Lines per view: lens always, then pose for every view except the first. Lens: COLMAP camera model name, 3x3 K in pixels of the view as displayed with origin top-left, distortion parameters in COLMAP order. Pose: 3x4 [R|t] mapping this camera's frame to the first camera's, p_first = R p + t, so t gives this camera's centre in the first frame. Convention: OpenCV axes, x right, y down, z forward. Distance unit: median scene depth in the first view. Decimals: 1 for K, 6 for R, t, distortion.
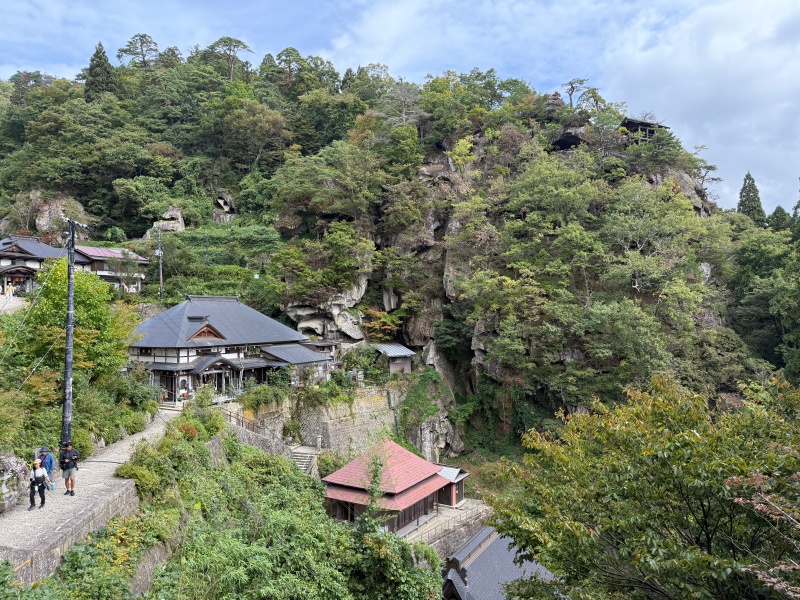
lens RADIAL K [[581.9, 0, 399.7], [0, 581.9, 302.3], [0, 0, 1]] dist [-0.001935, -0.002561]
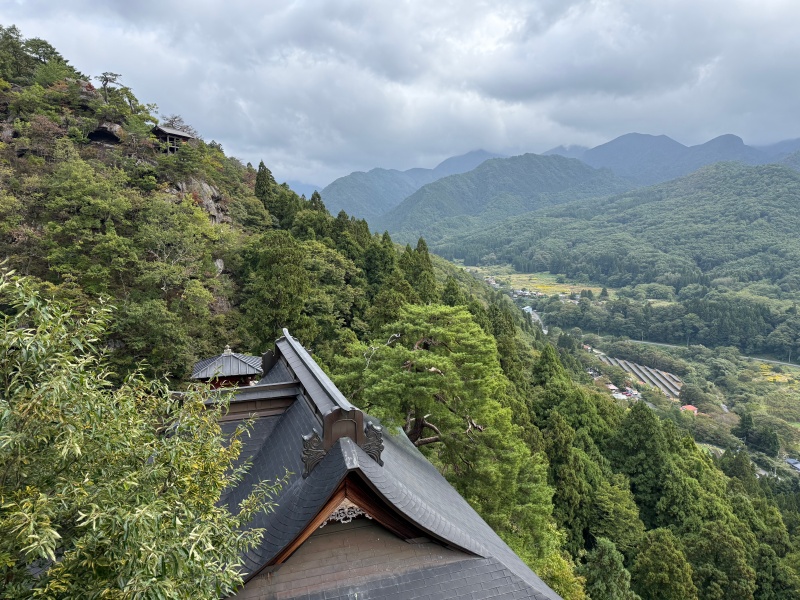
lens RADIAL K [[581.9, 0, 398.9], [0, 581.9, 300.4], [0, 0, 1]] dist [-0.001935, -0.002561]
pose [[0.743276, -0.065830, 0.665738, -0.062470], [0.005737, 0.995737, 0.092056, -0.100790], [-0.668960, -0.064604, 0.740485, -0.276722]]
